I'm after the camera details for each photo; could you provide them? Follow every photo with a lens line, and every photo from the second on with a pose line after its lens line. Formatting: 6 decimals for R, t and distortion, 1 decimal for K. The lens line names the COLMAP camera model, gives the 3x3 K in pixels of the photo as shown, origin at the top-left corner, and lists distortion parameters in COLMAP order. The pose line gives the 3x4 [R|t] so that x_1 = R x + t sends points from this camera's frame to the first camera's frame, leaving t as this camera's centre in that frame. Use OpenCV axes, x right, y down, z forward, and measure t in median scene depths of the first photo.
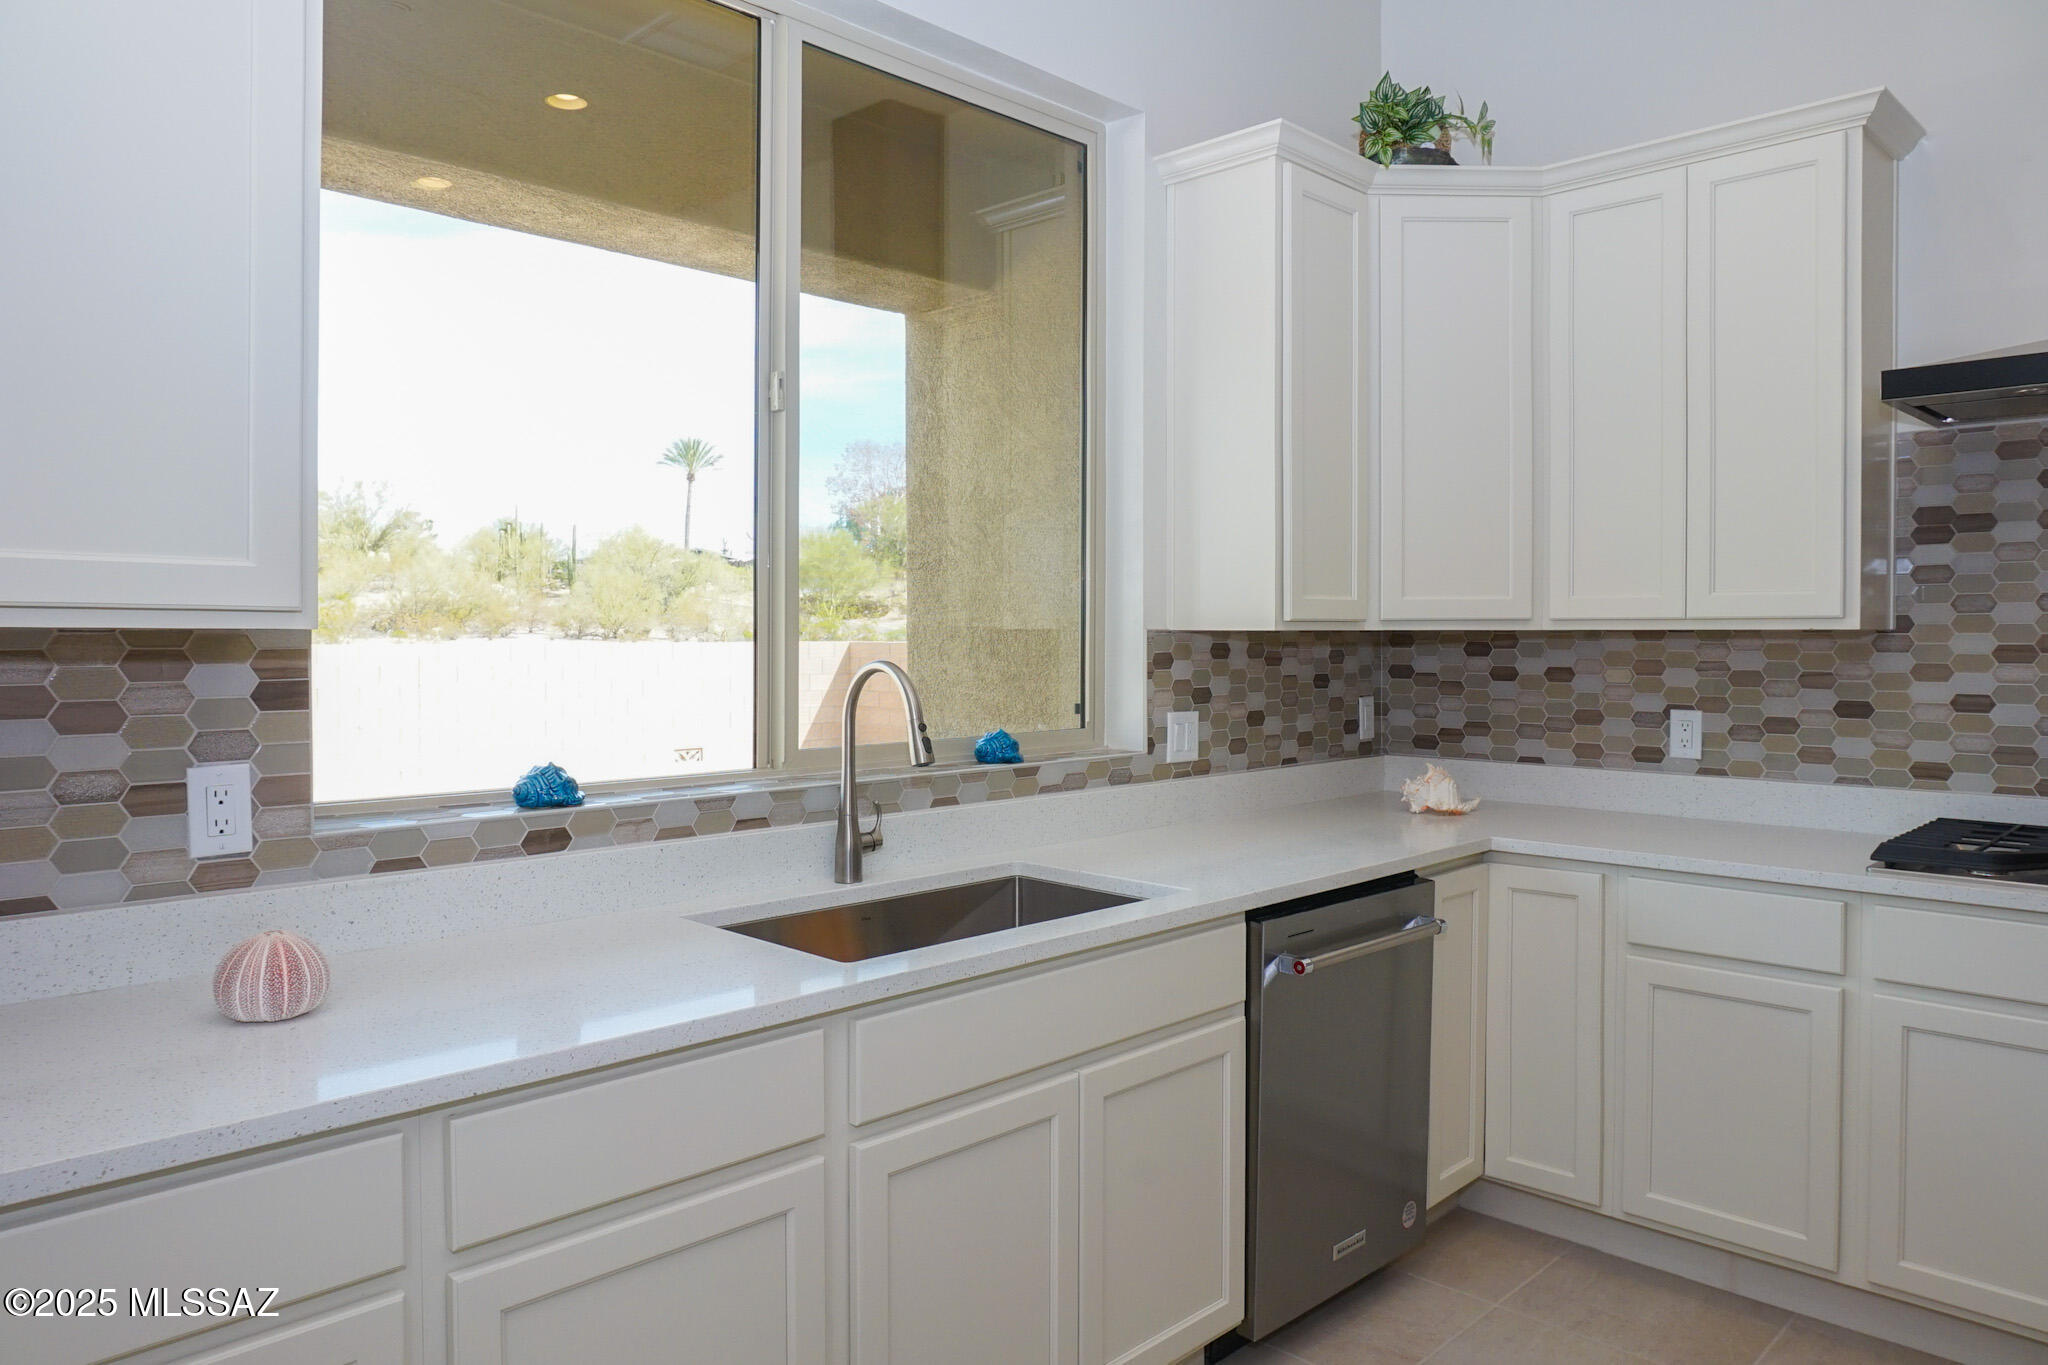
lens RADIAL K [[1372.9, 0, 1027.4], [0, 1372.9, 644.9], [0, 0, 1]] dist [-0.043183, 0.022636]
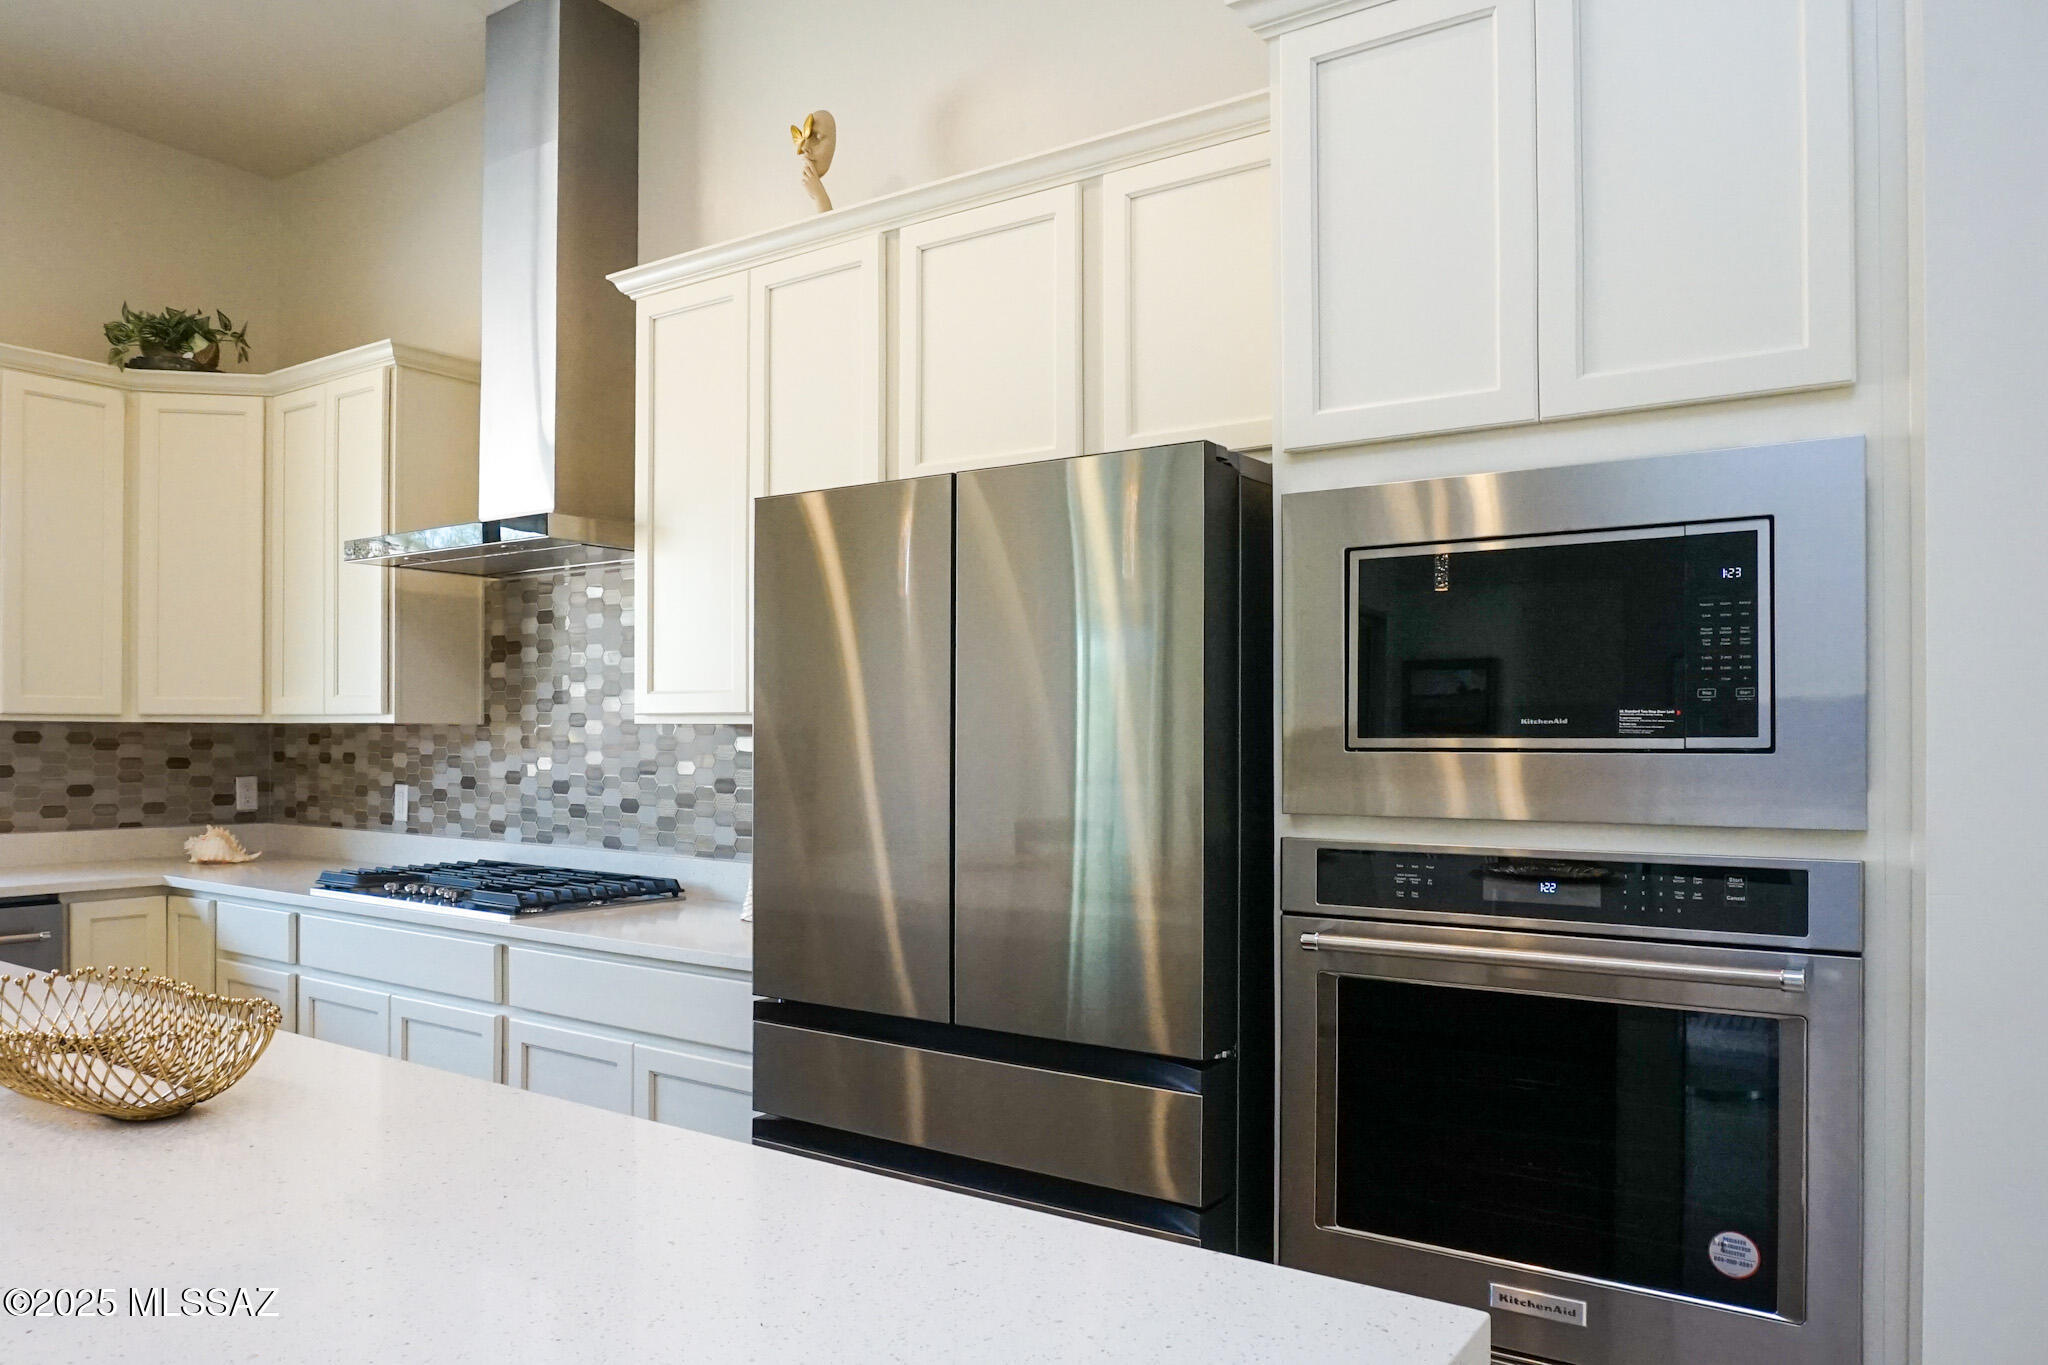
lens RADIAL K [[1372.9, 0, 1030.0], [0, 1372.9, 738.5], [0, 0, 1]] dist [-0.043183, 0.022636]
pose [[0.983963, 0.008427, 0.178171, 0.873664], [-0.006453, 0.999911, -0.011656, 0.014689], [-0.178253, 0.010319, 0.983931, -0.431177]]
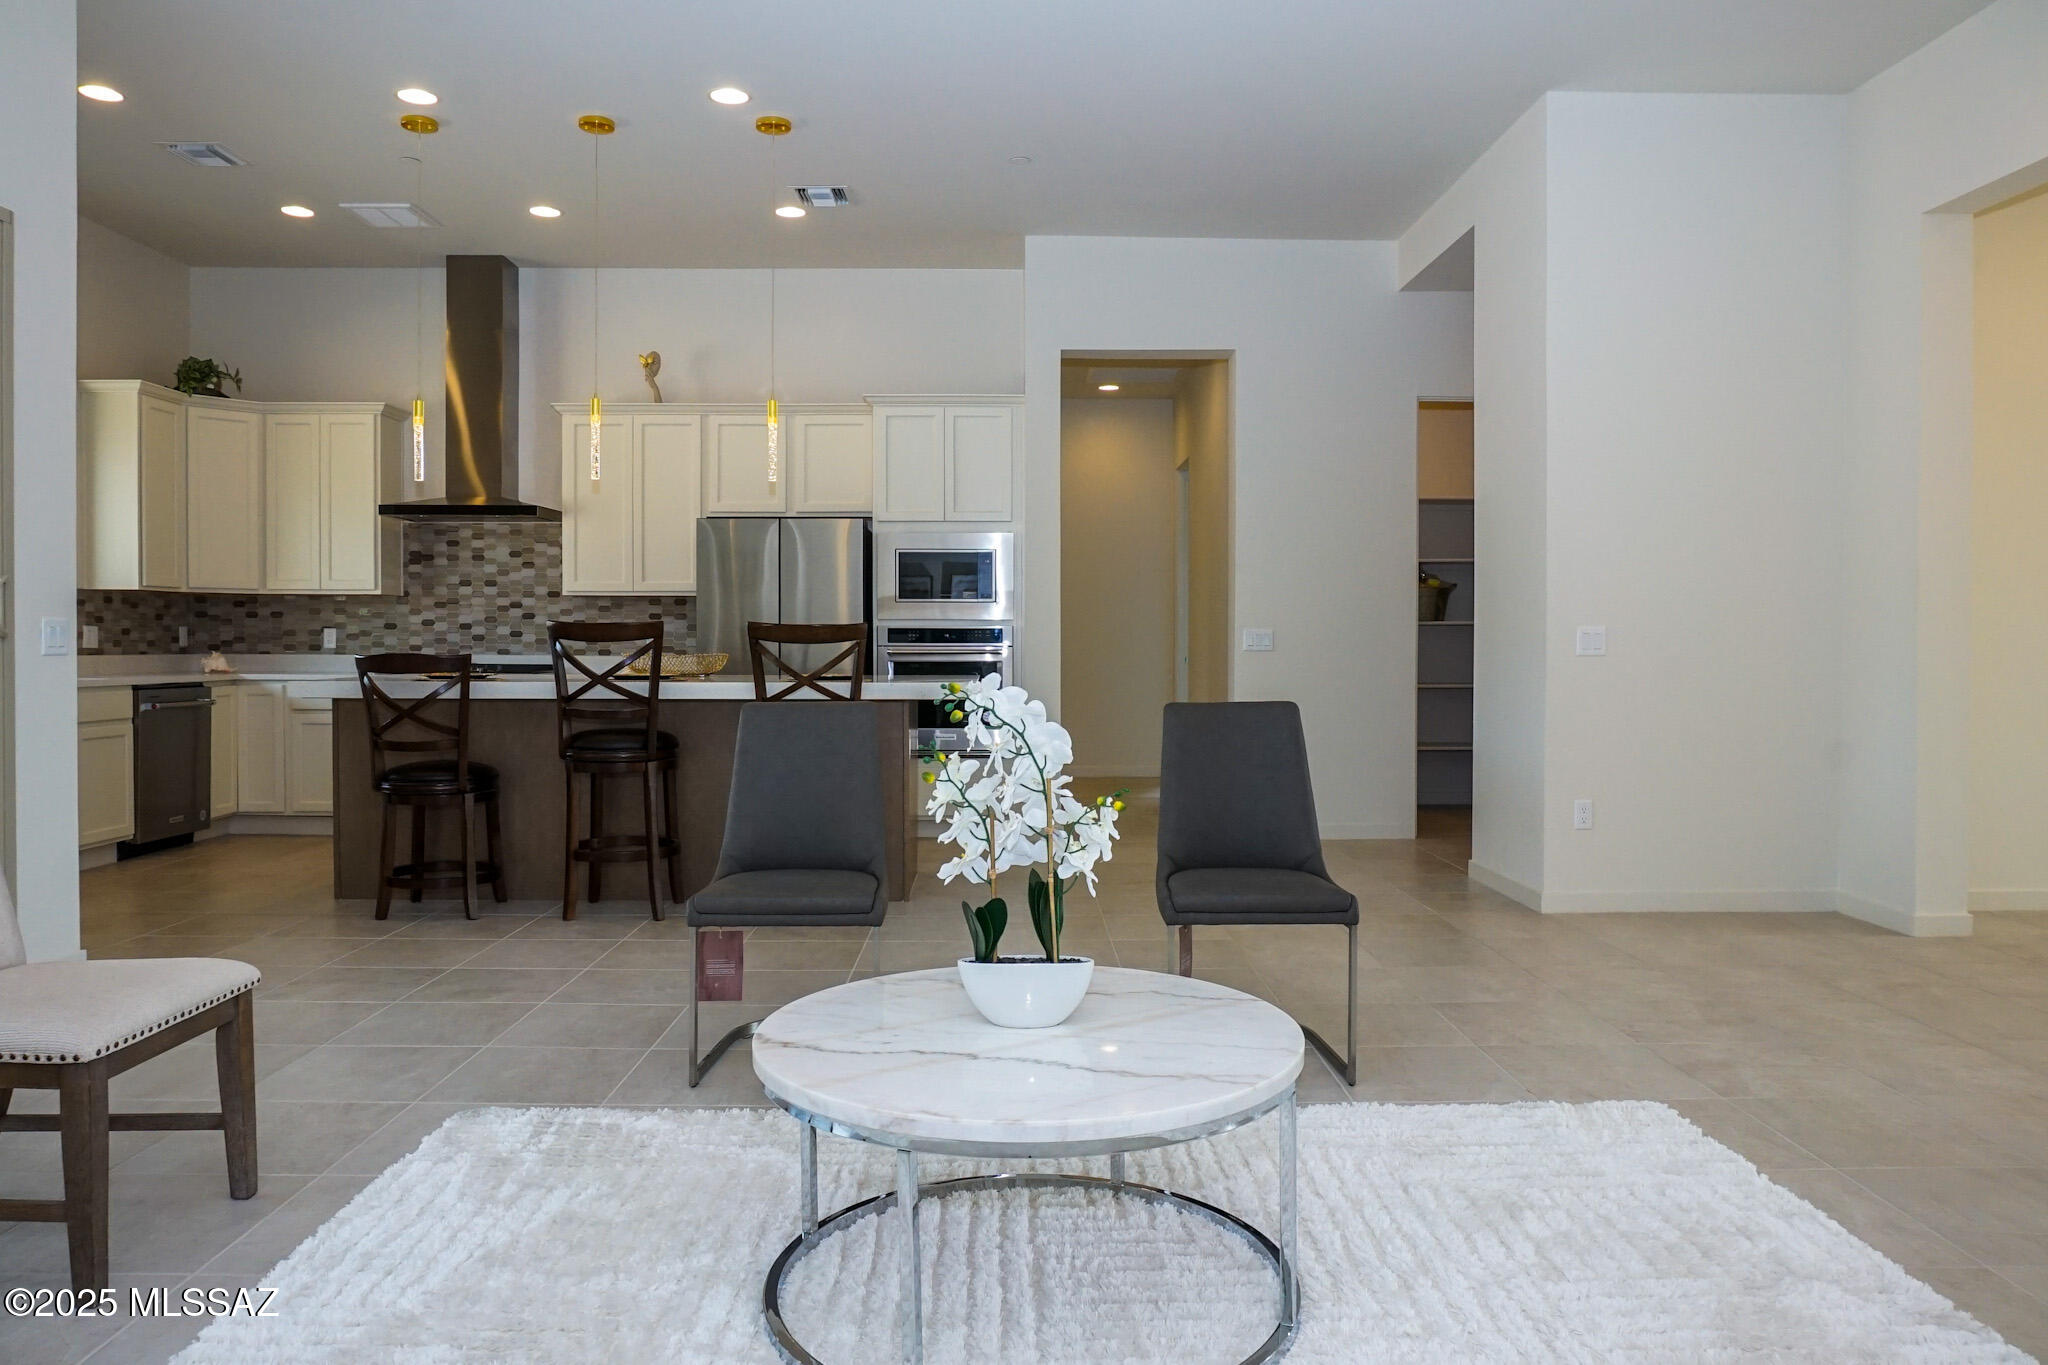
lens RADIAL K [[1372.9, 0, 1024.3], [0, 1372.9, 675.4], [0, 0, 1]] dist [-0.043183, 0.022636]
pose [[0.705549, -0.012825, 0.708545, -0.379053], [0.003056, 0.999882, 0.015055, 0.101972], [-0.708655, -0.008457, 0.705505, -1.657969]]
